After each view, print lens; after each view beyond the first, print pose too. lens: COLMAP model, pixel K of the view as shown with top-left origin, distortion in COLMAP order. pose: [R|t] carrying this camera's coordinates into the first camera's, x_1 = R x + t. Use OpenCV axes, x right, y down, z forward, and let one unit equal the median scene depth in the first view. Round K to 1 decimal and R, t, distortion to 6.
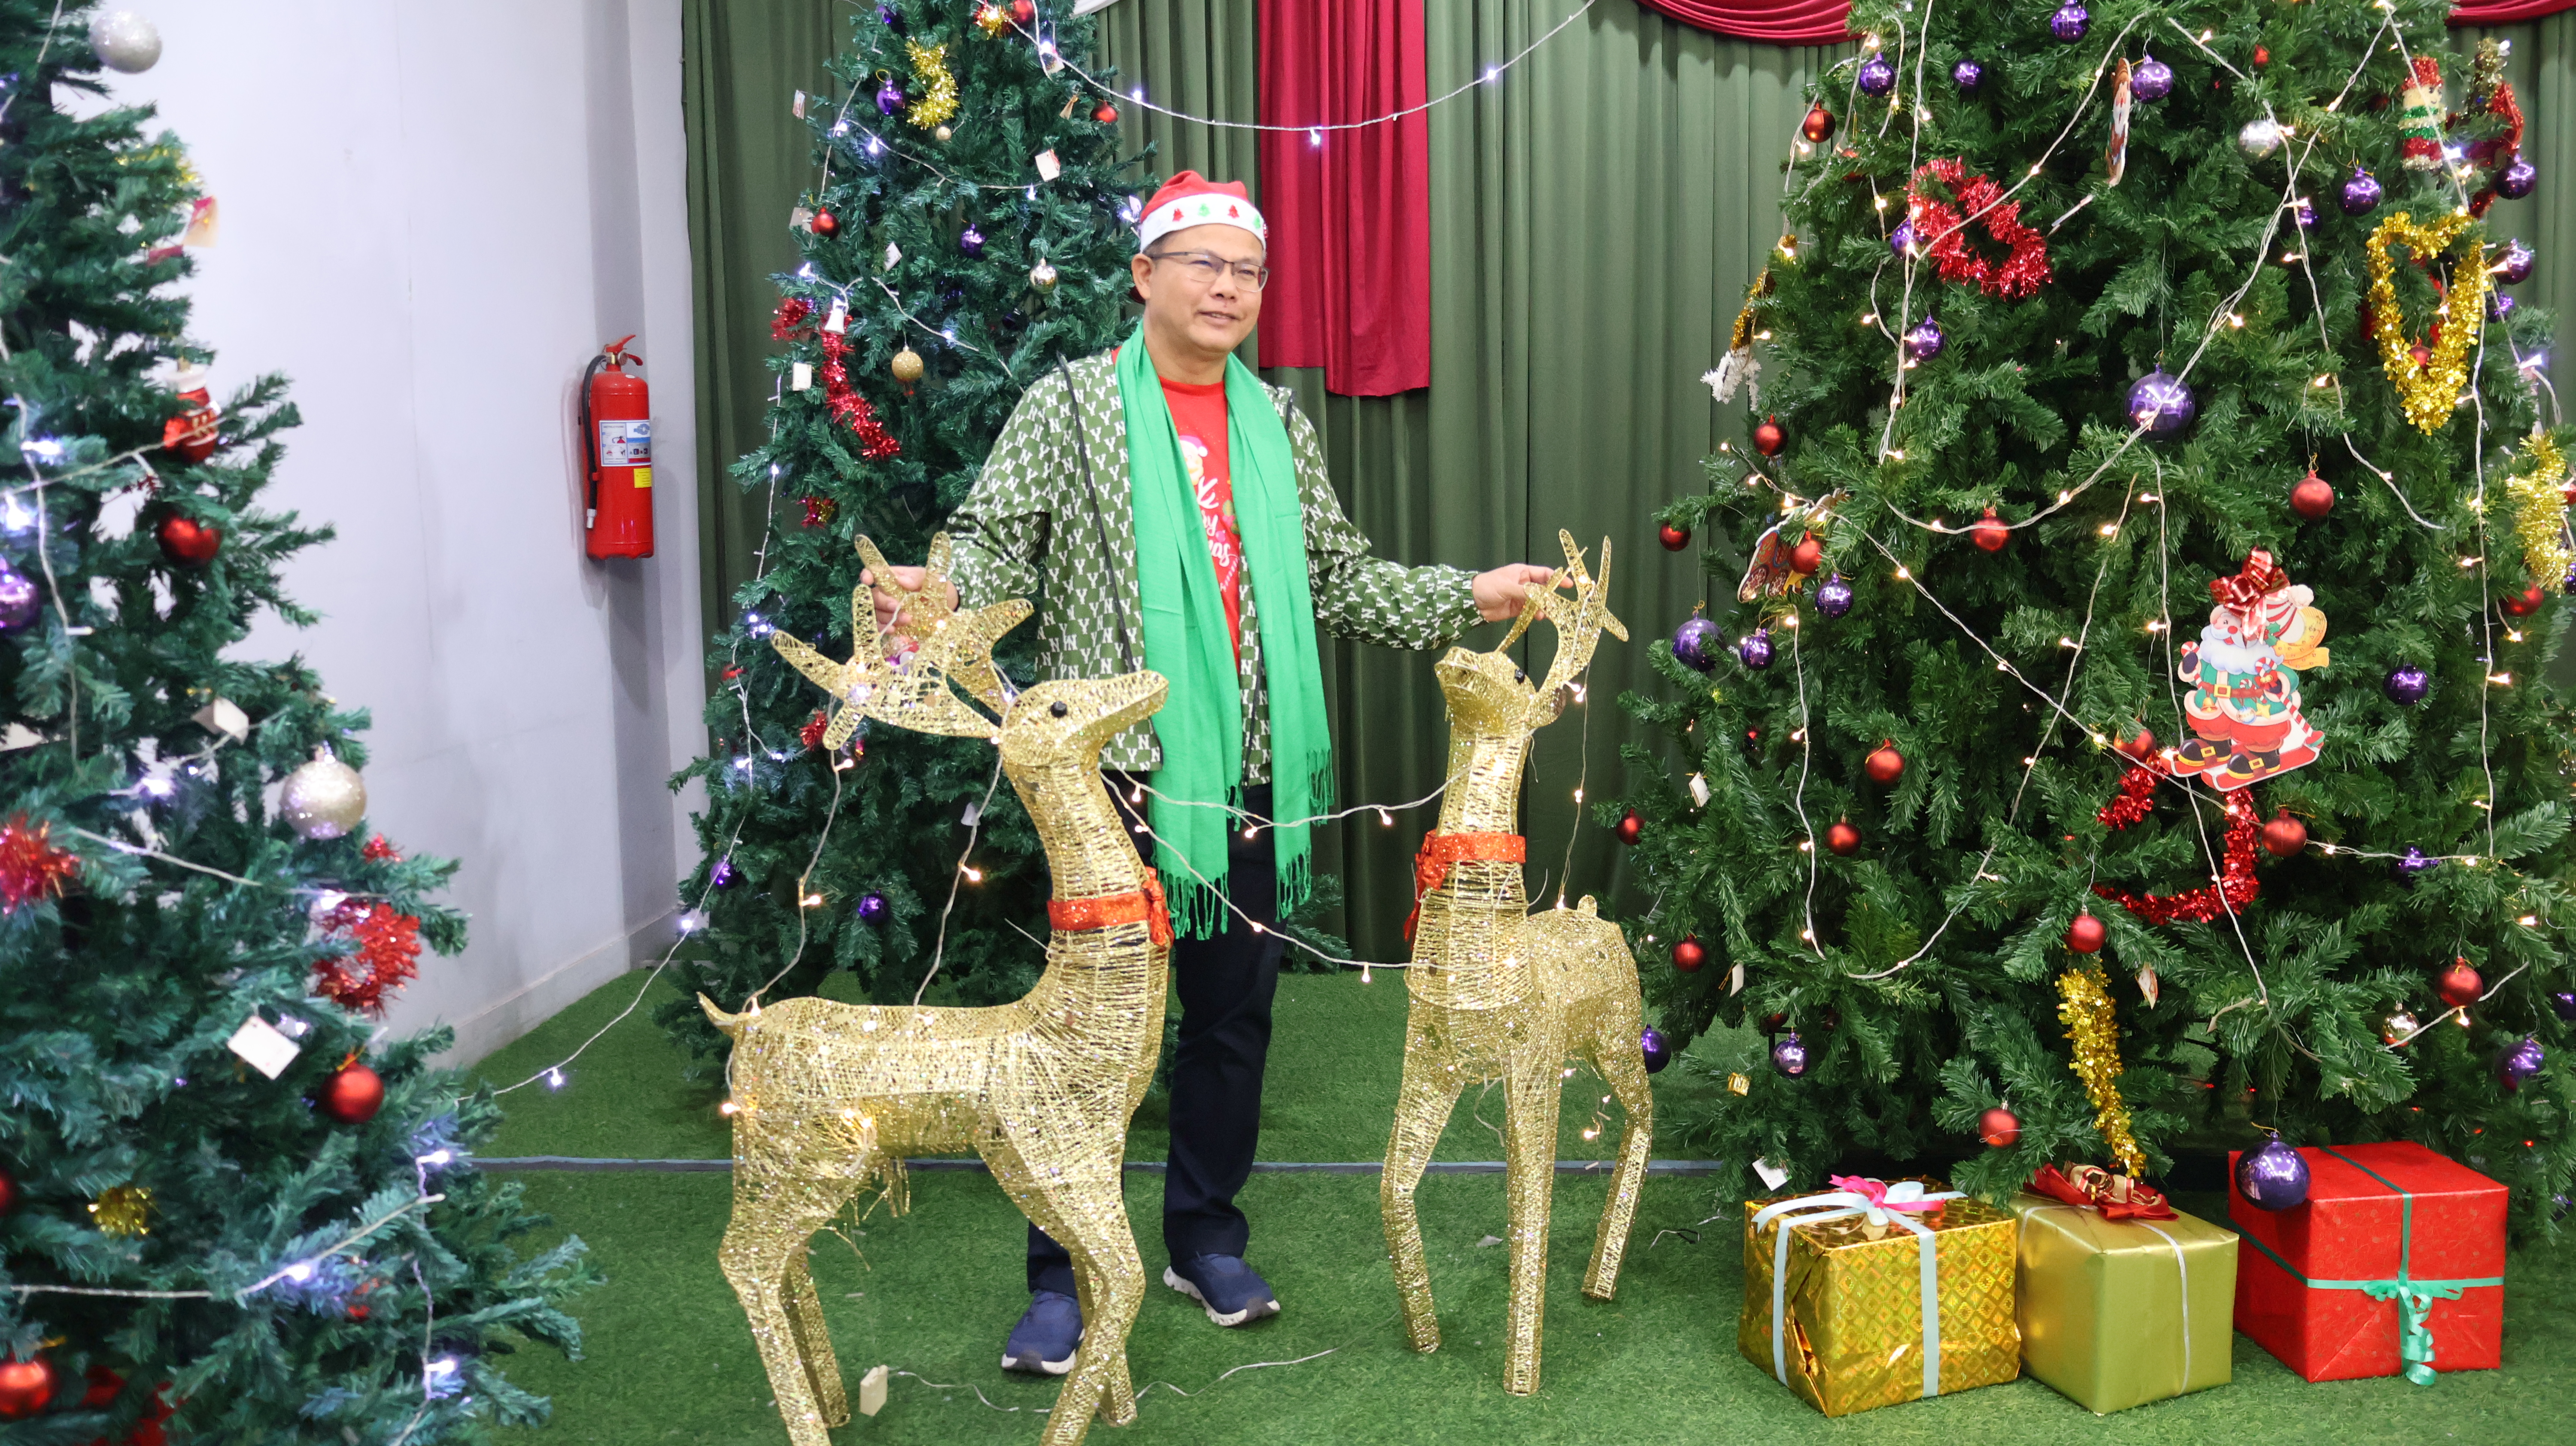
lens RADIAL K [[2120.6, 0, 1288.0], [0, 2120.6, 723.0], [0, 0, 1]] dist [-0.014619, 0.011043]
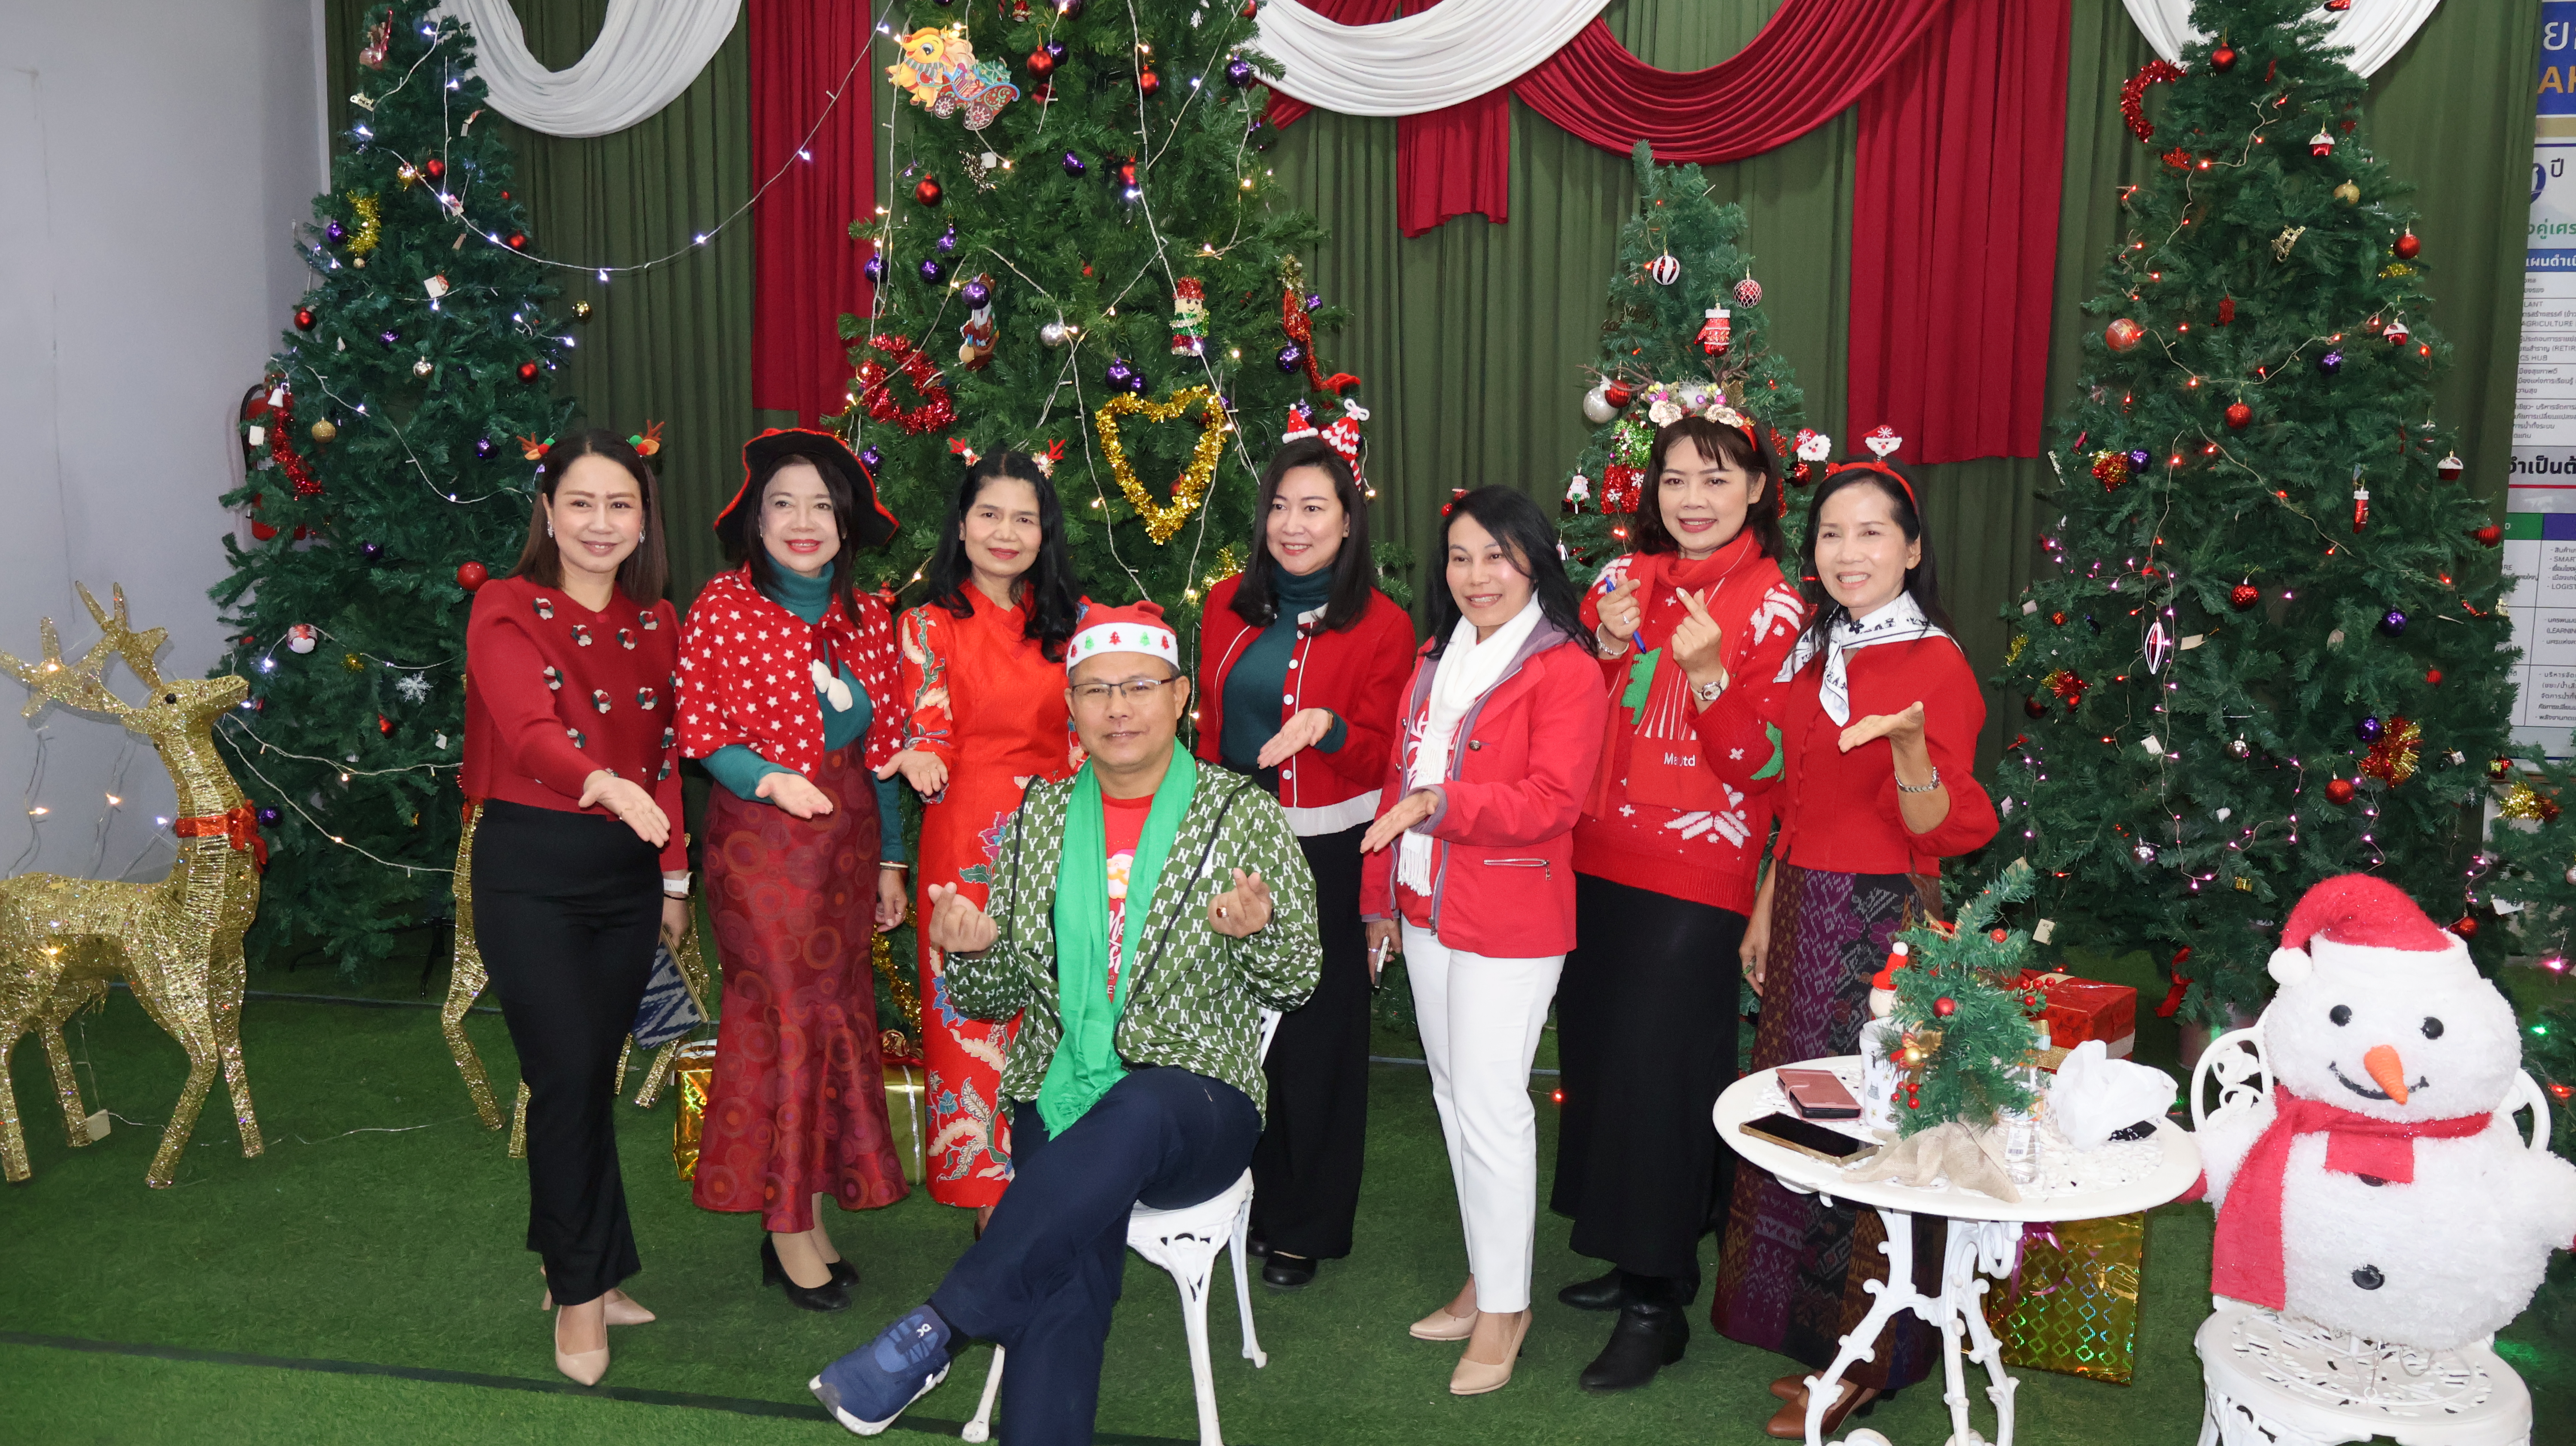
lens RADIAL K [[2120.6, 0, 1288.0], [0, 2120.6, 723.0], [0, 0, 1]] dist [-0.014619, 0.011043]
pose [[0.995305, 0.044921, -0.085727, 0.577880], [-0.041890, 0.998443, 0.036837, -0.054476], [0.087248, -0.033073, 0.995637, -0.335681]]
